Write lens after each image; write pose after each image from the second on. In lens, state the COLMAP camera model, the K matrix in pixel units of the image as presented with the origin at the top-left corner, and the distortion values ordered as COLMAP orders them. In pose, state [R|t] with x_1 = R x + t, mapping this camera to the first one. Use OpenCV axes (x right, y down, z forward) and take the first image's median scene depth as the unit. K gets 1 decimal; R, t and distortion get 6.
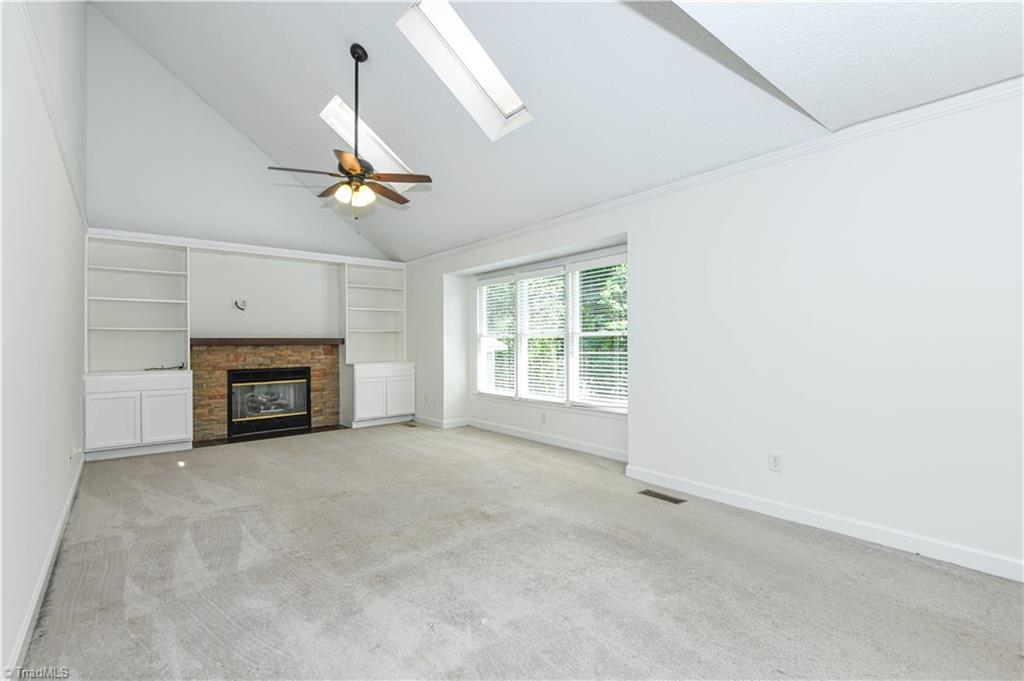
lens RADIAL K [[469.0, 0, 521.1], [0, 469.0, 341.8], [0, 0, 1]] dist [0.012749, -0.011879]
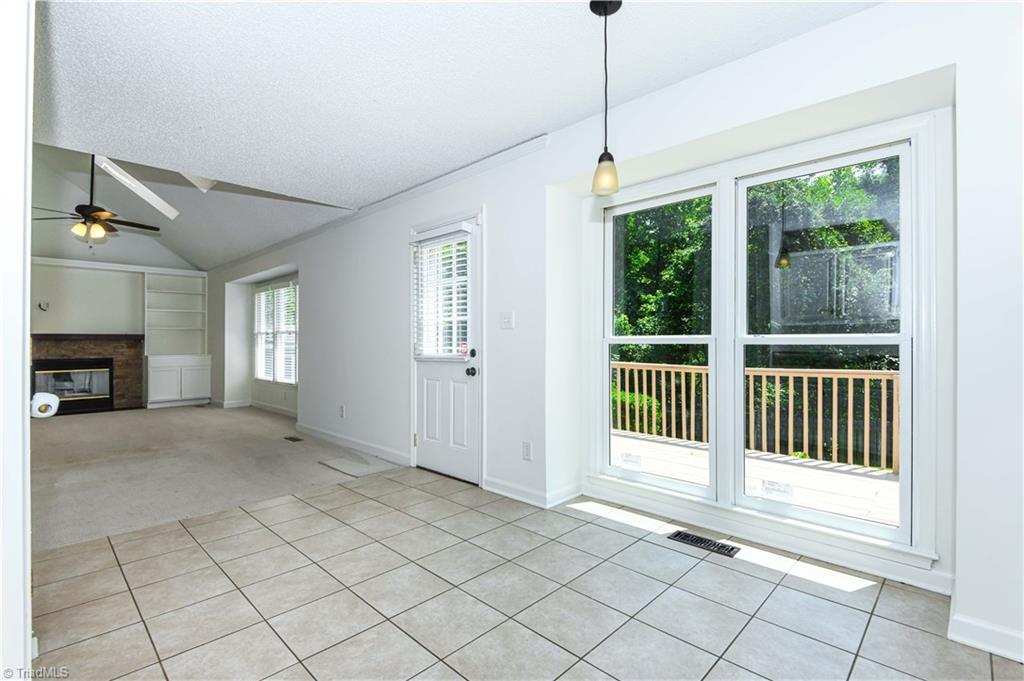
lens RADIAL K [[469.0, 0, 505.4], [0, 469.0, 339.7], [0, 0, 1]] dist [0.012749, -0.011879]
pose [[0.995273, 0.004734, 0.097006, 0.440874], [-0.004047, 0.999965, -0.007281, 0.010566], [-0.097037, 0.006854, 0.995257, -0.301900]]
